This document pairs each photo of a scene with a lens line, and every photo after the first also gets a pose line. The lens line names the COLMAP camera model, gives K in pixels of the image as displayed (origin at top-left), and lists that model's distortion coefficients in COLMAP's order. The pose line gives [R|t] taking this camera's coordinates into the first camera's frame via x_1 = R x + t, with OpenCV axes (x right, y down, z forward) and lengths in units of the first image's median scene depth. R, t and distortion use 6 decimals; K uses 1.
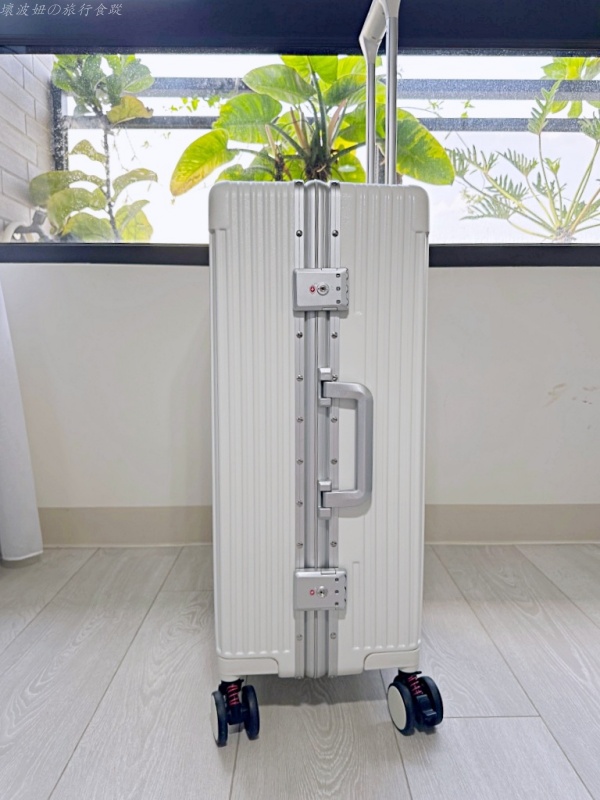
lens RADIAL K [[564.1, 0, 306.8], [0, 564.1, 380.4], [0, 0, 1]] dist [0.019435, -0.002002]
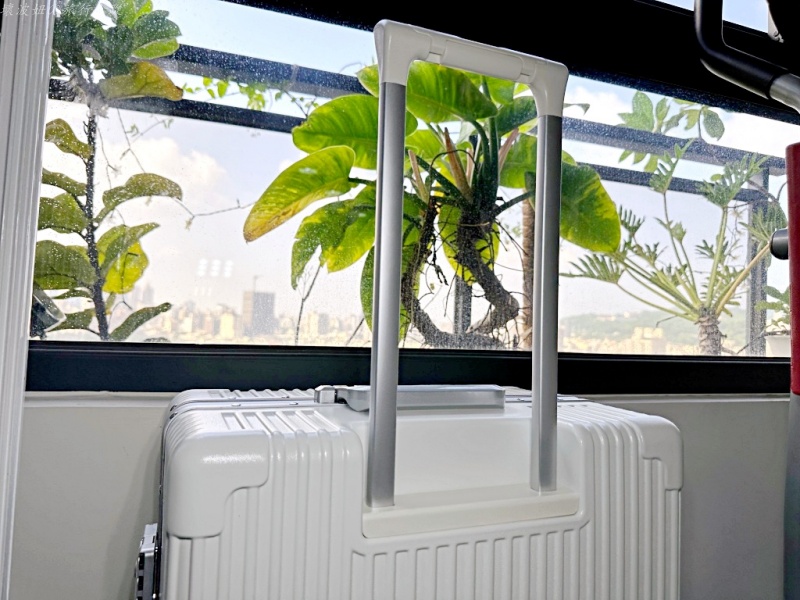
lens RADIAL K [[564.1, 0, 403.2], [0, 564.1, 300.5], [0, 0, 1]] dist [0.019435, -0.002002]
pose [[0.948854, 0.051517, 0.311485, -0.257229], [-0.013985, 0.992487, -0.121546, -0.193159], [-0.315407, 0.110973, 0.942446, 0.396363]]
